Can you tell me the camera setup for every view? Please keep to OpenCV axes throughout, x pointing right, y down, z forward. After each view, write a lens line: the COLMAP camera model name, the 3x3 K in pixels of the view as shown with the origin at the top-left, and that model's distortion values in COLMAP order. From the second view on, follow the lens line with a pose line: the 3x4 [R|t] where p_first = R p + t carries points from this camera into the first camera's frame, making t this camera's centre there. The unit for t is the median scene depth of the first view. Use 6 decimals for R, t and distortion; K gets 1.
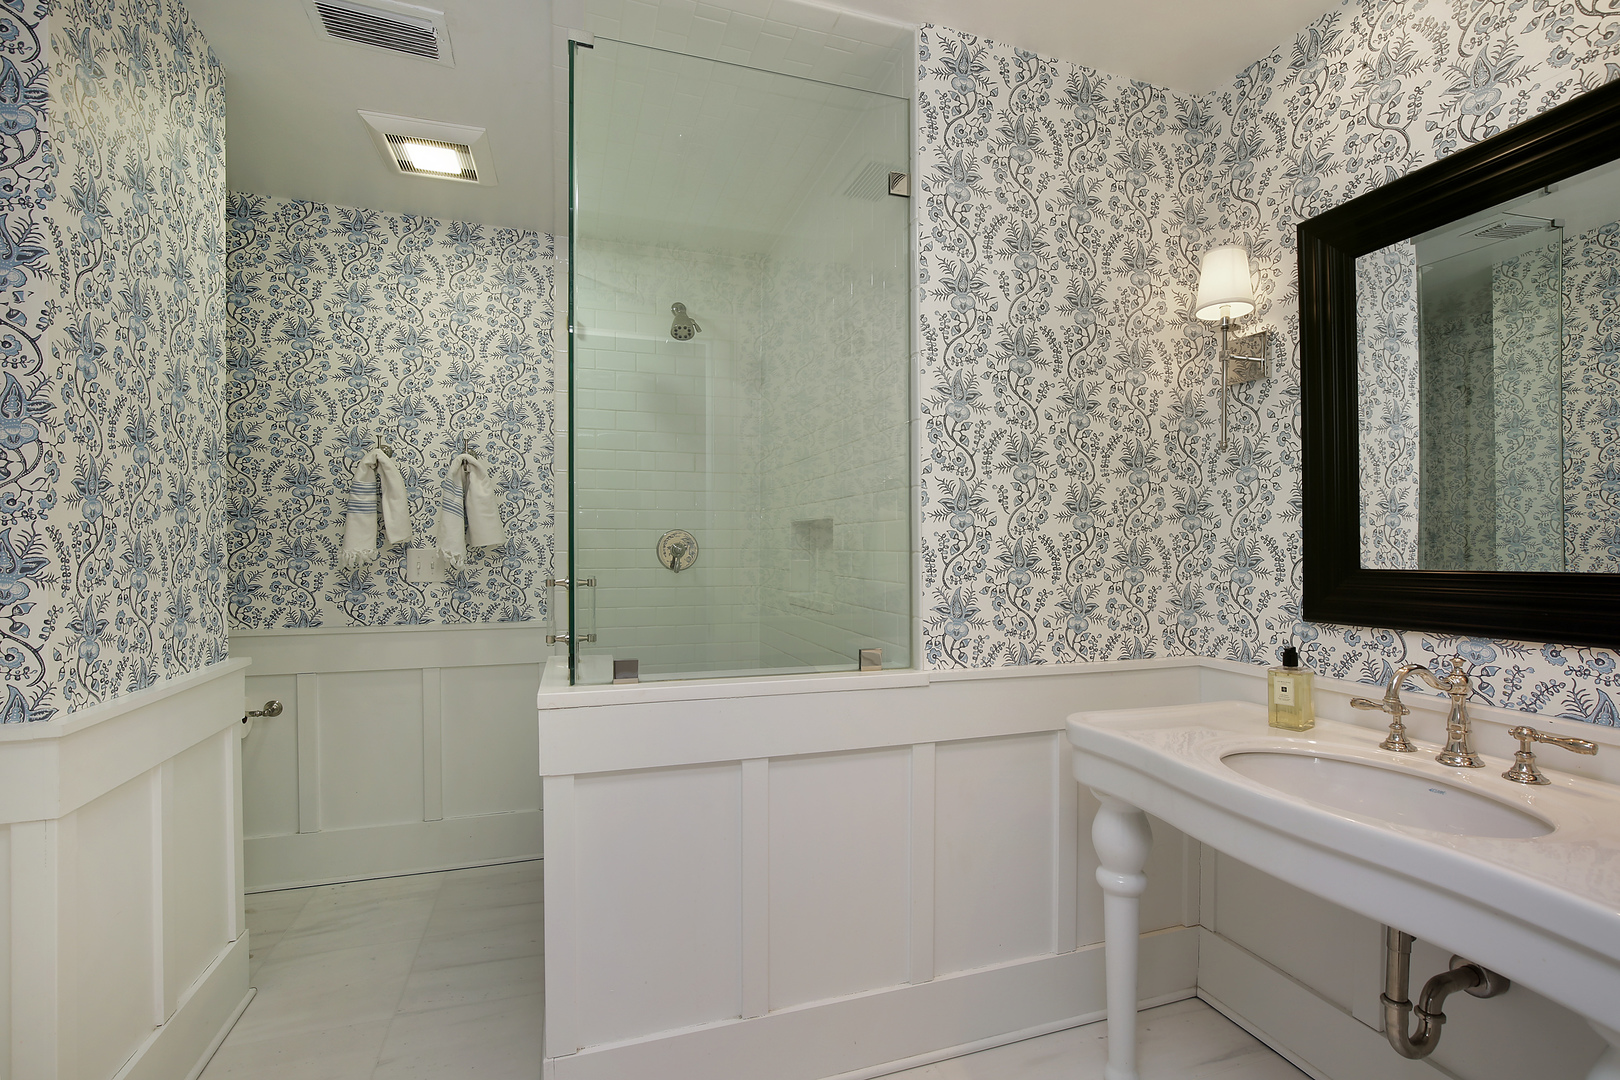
lens RADIAL K [[758.2, 0, 811.4], [0, 758.2, 541.9], [0, 0, 1]] dist [-0.002026, 0.000199]
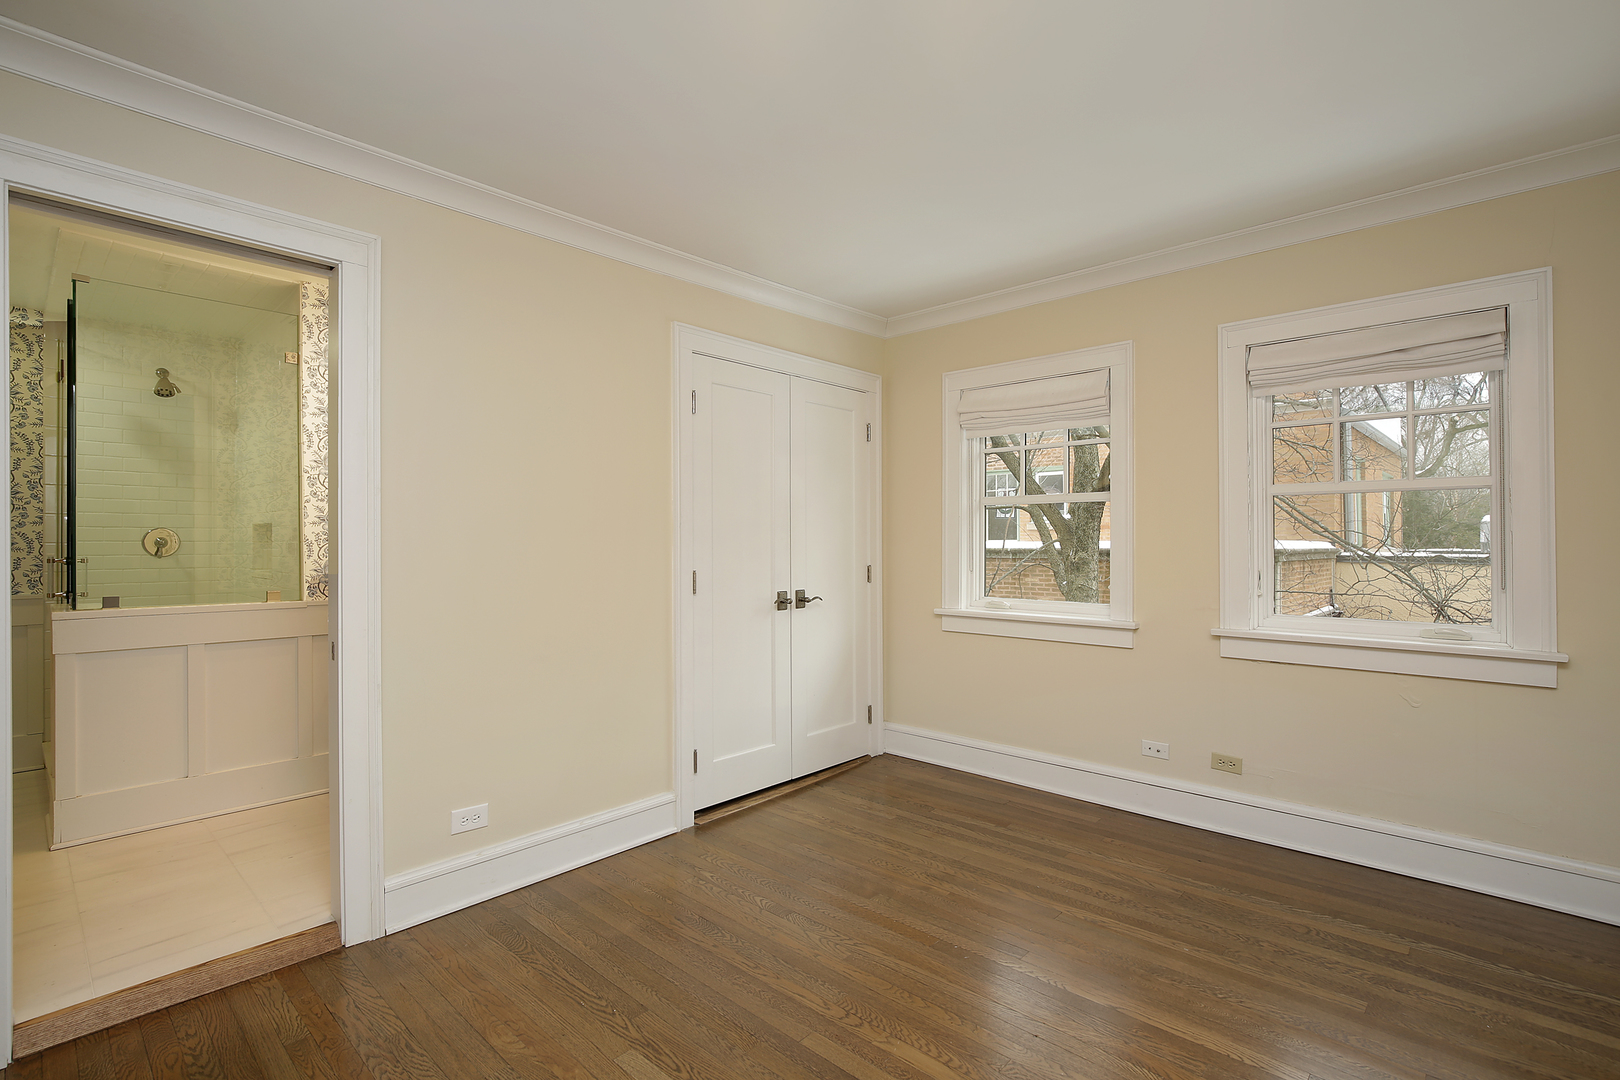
lens RADIAL K [[758.2, 0, 810.0], [0, 758.2, 535.9], [0, 0, 1]] dist [-0.002026, 0.000199]
pose [[0.877092, 0.000987, 0.480322, 0.218146], [0.000360, 0.999996, -0.002713, 0.002102], [-0.480323, 0.002552, 0.877088, -0.863263]]
